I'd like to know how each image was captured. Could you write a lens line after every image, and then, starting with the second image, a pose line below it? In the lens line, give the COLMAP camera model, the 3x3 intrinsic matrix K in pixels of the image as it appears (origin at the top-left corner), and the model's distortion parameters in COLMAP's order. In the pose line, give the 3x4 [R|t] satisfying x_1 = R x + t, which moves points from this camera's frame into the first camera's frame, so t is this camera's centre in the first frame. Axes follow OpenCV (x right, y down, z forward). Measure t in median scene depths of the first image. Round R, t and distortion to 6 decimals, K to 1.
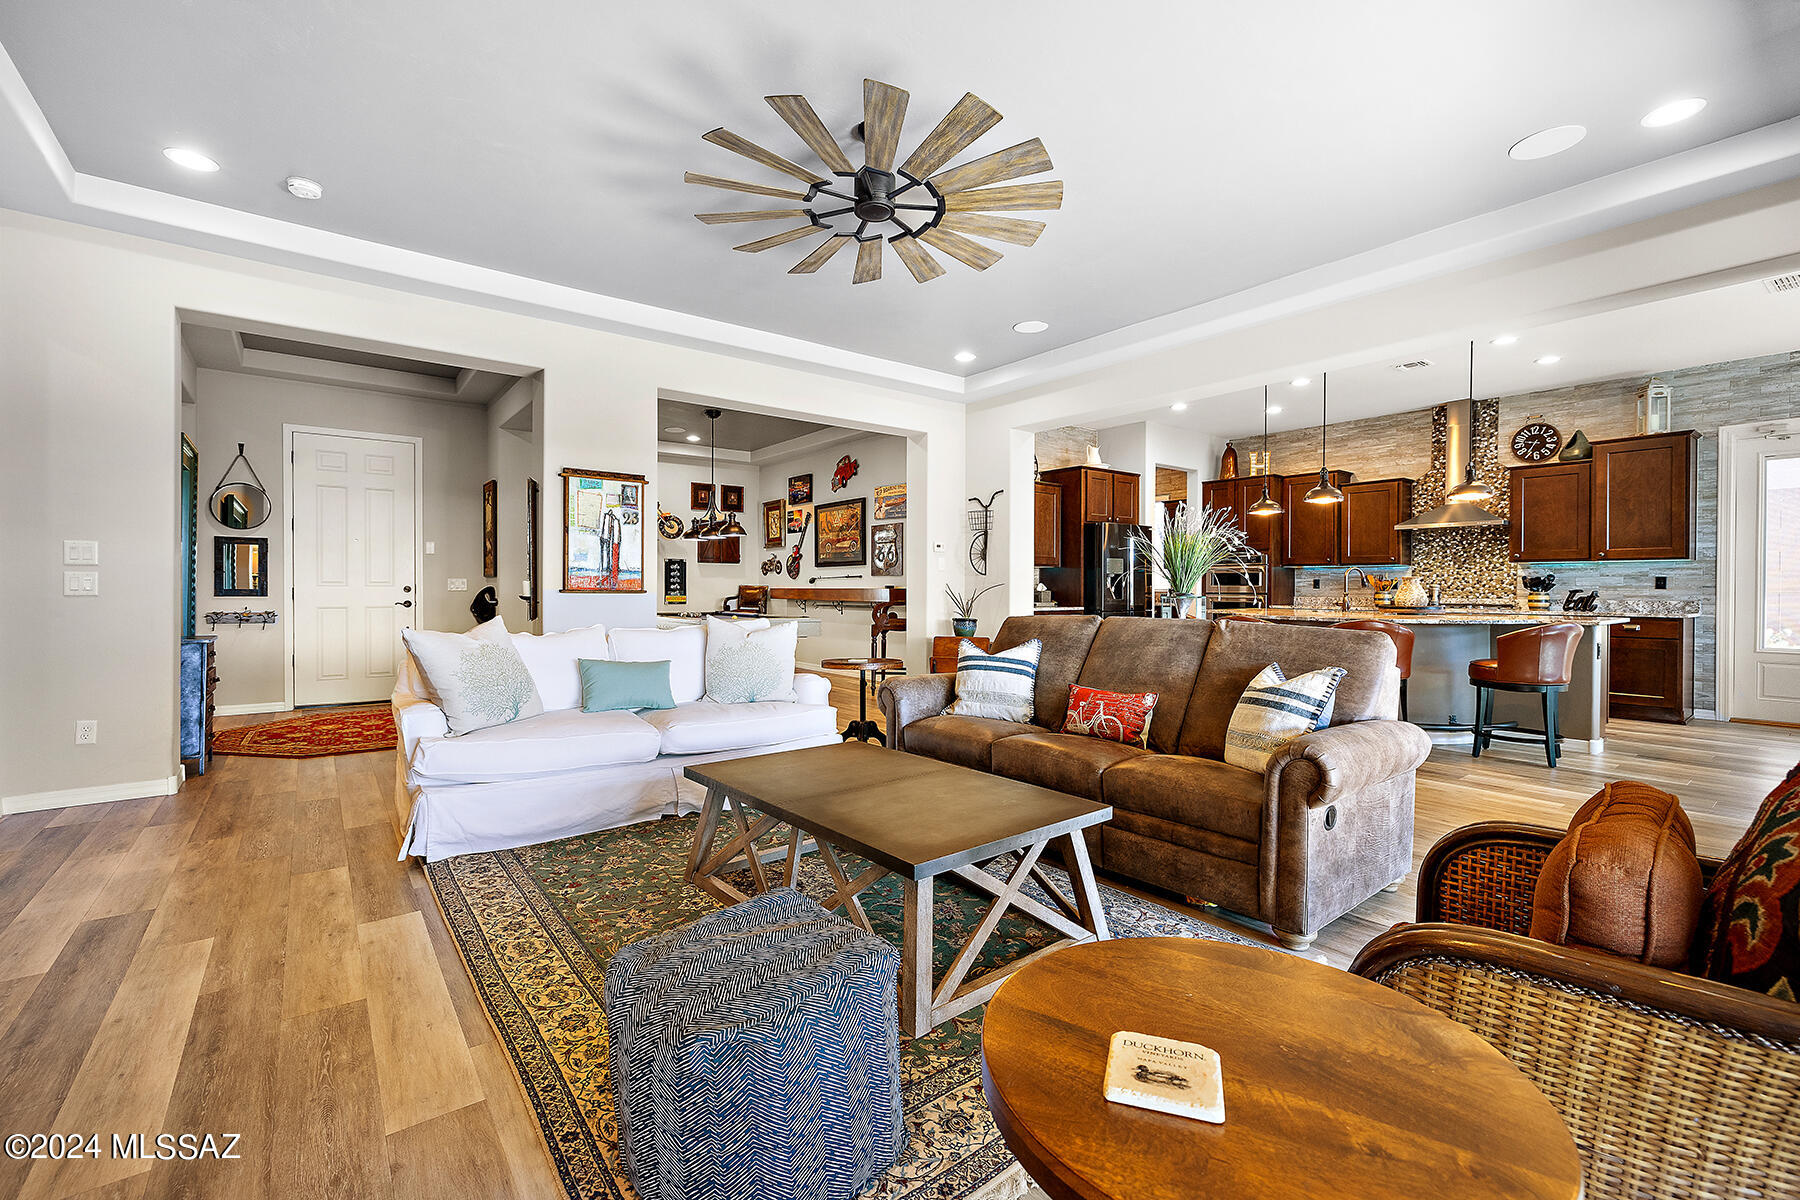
lens RADIAL K [[773.2, 0, 902.5], [0, 773.2, 589.6], [0, 0, 1]] dist [0.000227, -0.001440]
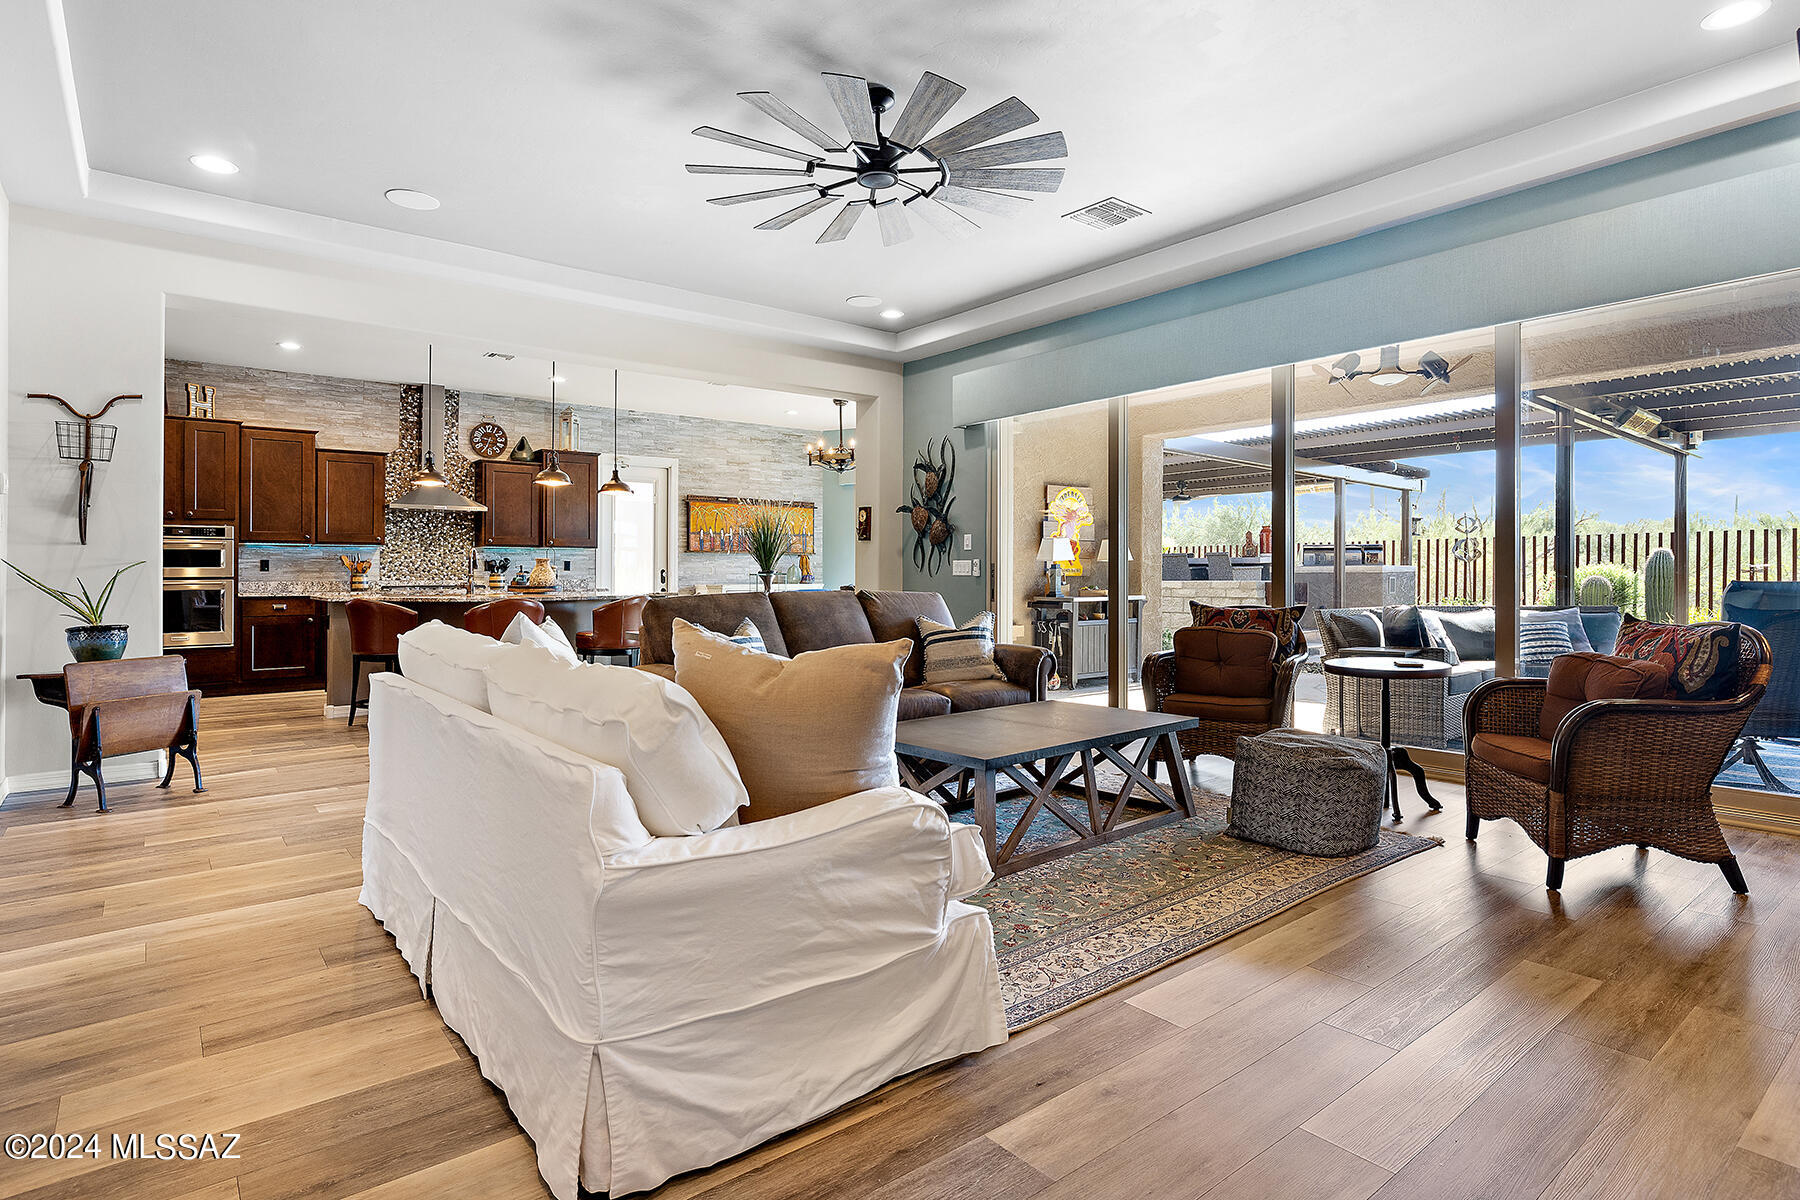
lens RADIAL K [[921.8, 0, 910.4], [0, 921.8, 565.5], [0, 0, 1]] dist [-0.005985, -0.002996]
pose [[-0.028201, 0.005922, 0.999585, -0.535577], [0.006743, 0.999961, -0.005734, 0.003119], [-0.999580, 0.006578, -0.028240, 0.440286]]
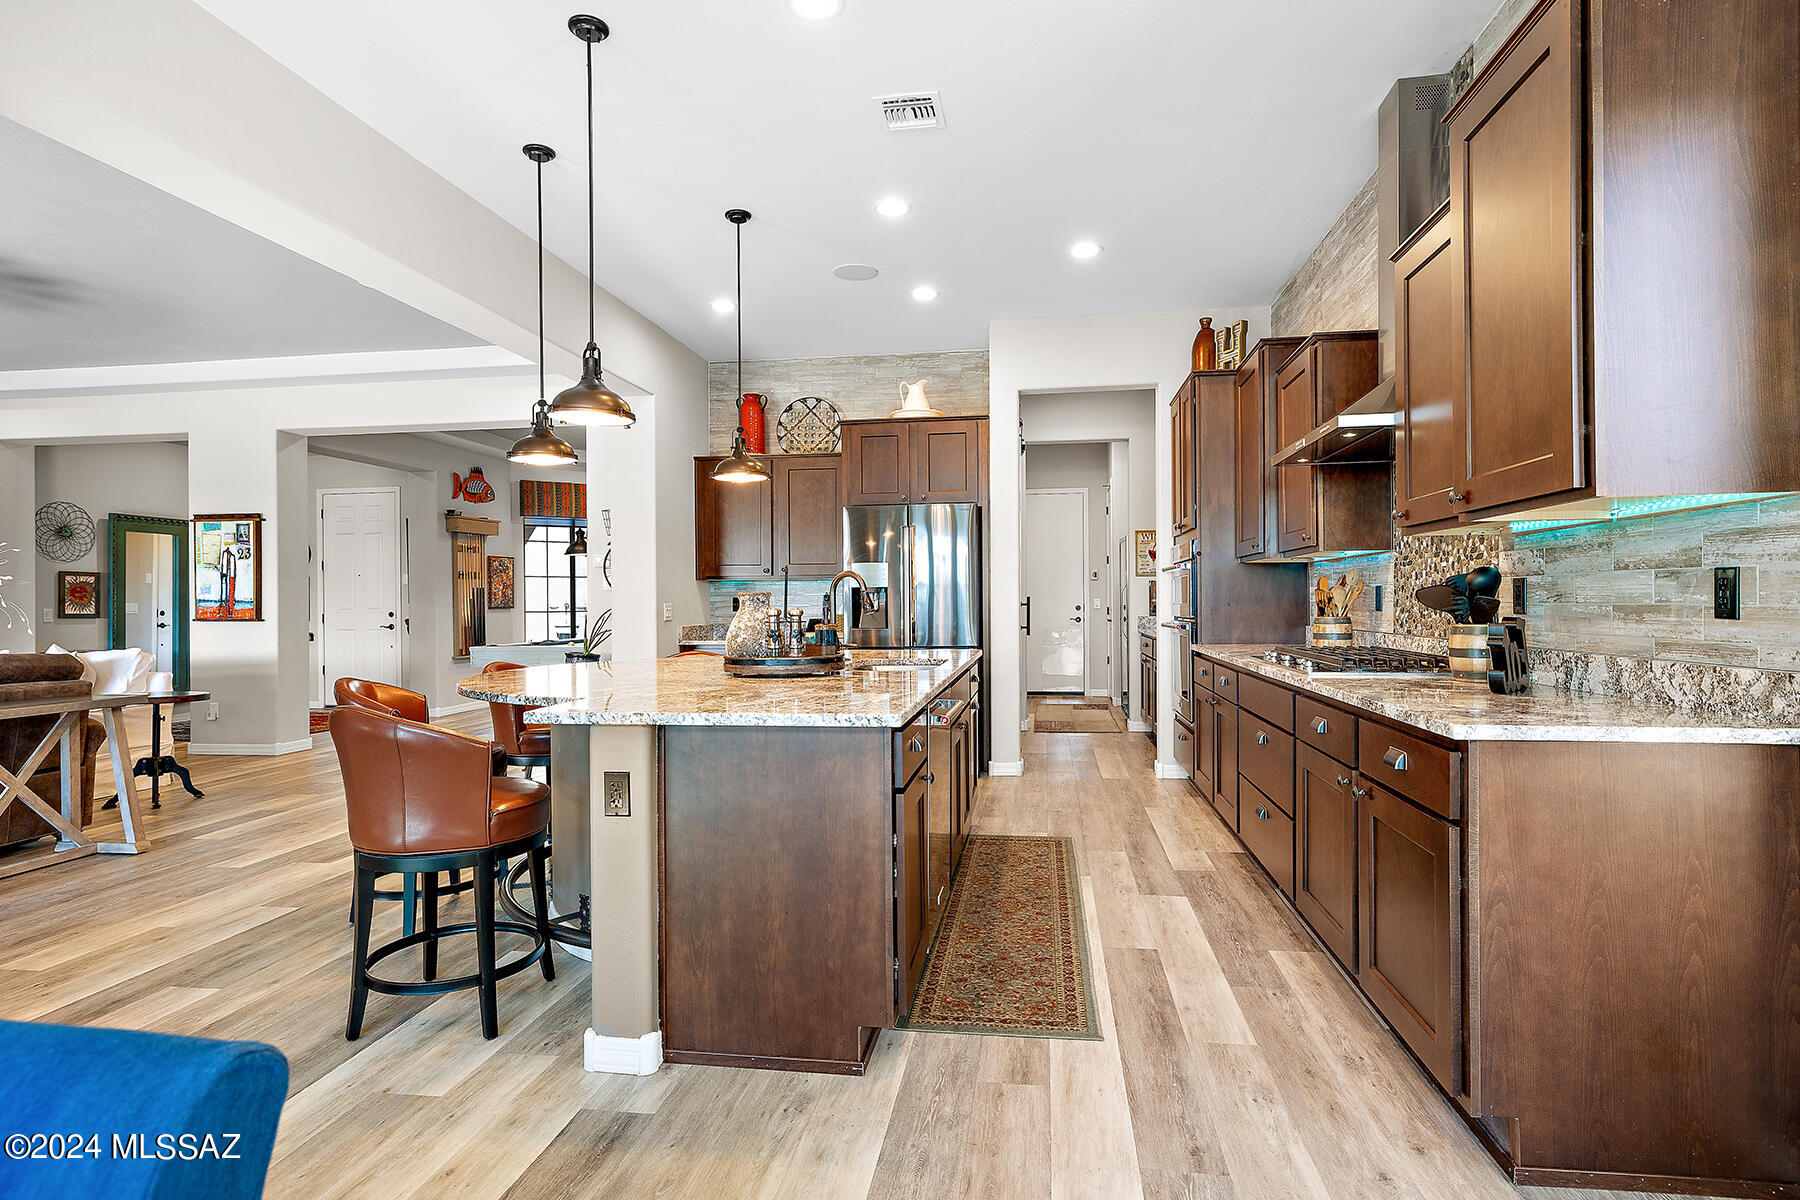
lens RADIAL K [[921.8, 0, 929.7], [0, 921.8, 606.3], [0, 0, 1]] dist [-0.005985, -0.002996]
pose [[0.699776, -0.005268, -0.714343, 0.947600], [0.010411, 0.999942, 0.002825, -0.007310], [0.714286, -0.009413, 0.699790, 0.579325]]
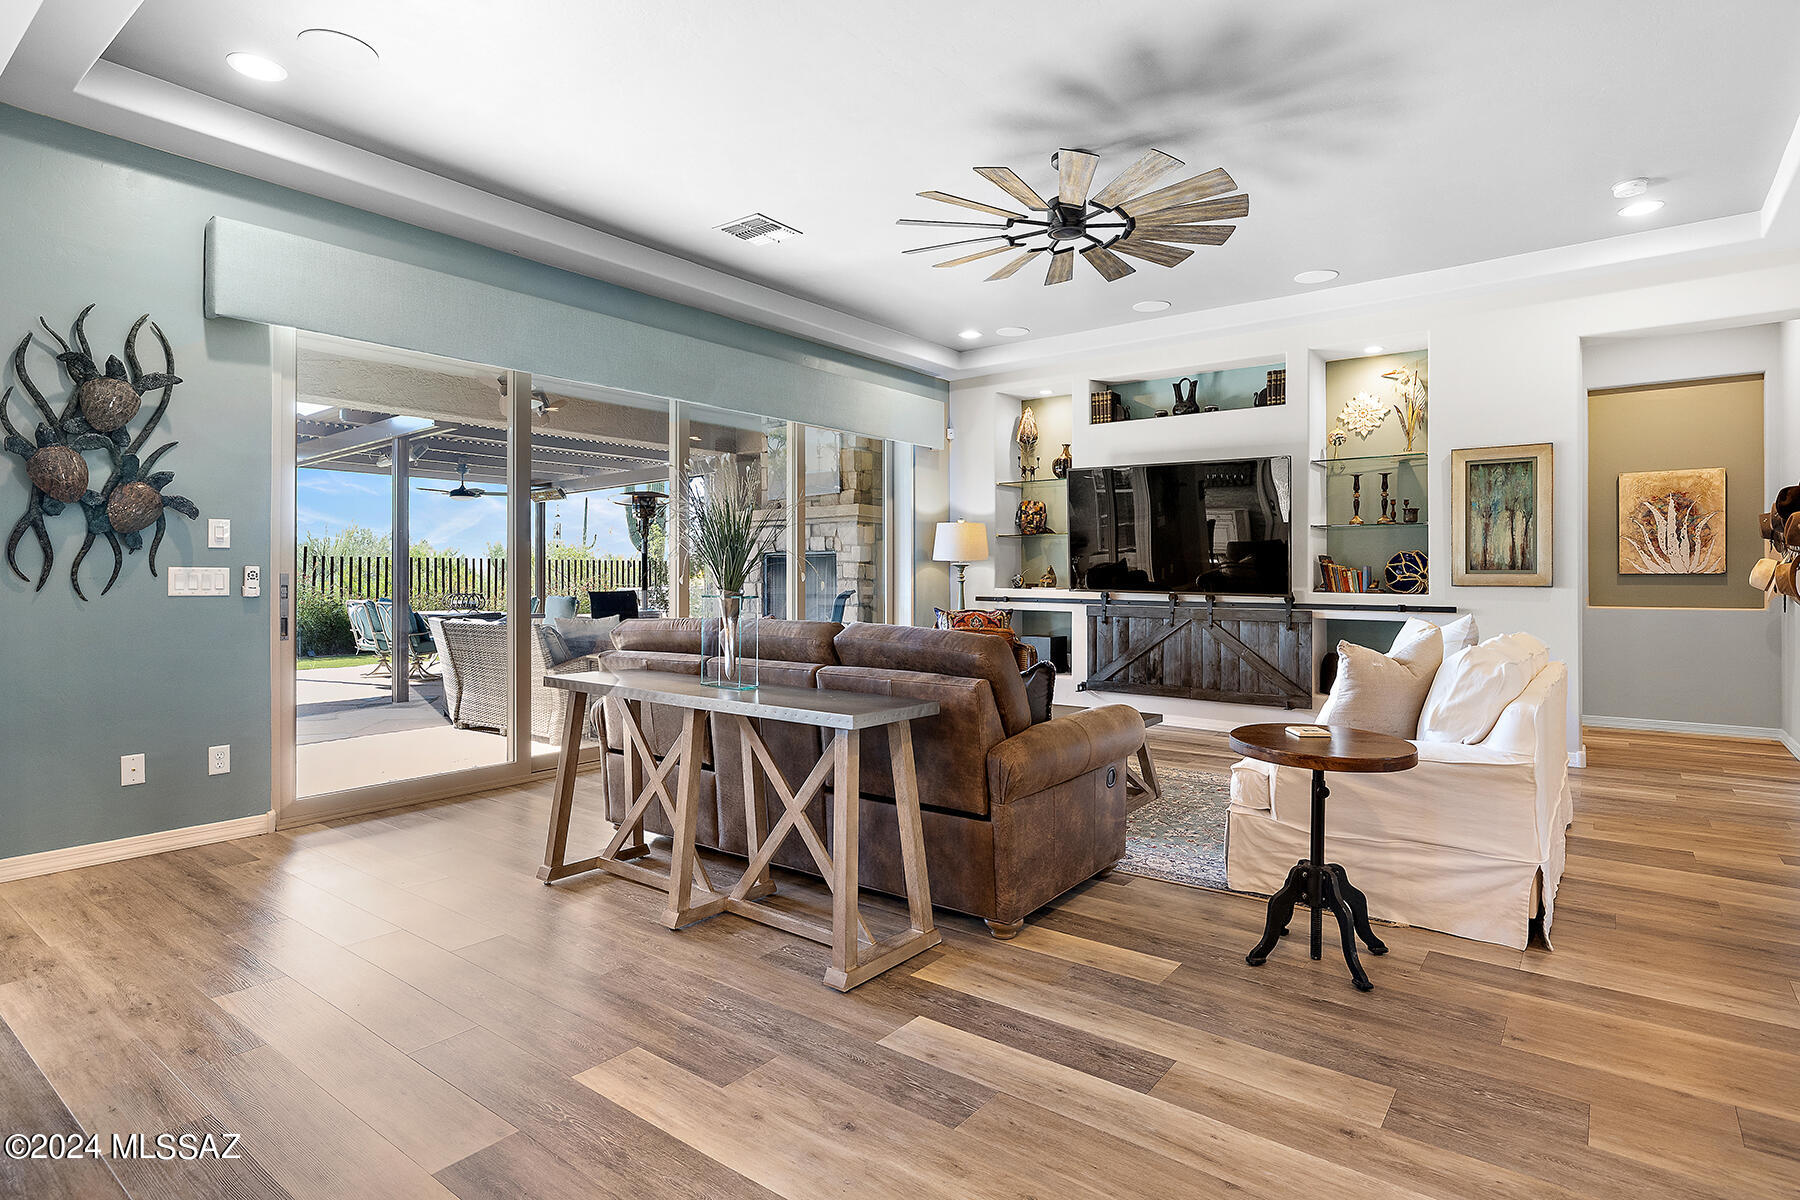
lens RADIAL K [[921.8, 0, 896.2], [0, 921.8, 569.5], [0, 0, 1]] dist [-0.005985, -0.002996]
pose [[-0.971349, -0.006408, -0.237572, 0.225082], [-0.004564, 0.999955, -0.008311, -0.003921], [0.237615, -0.006988, -0.971334, 0.972395]]
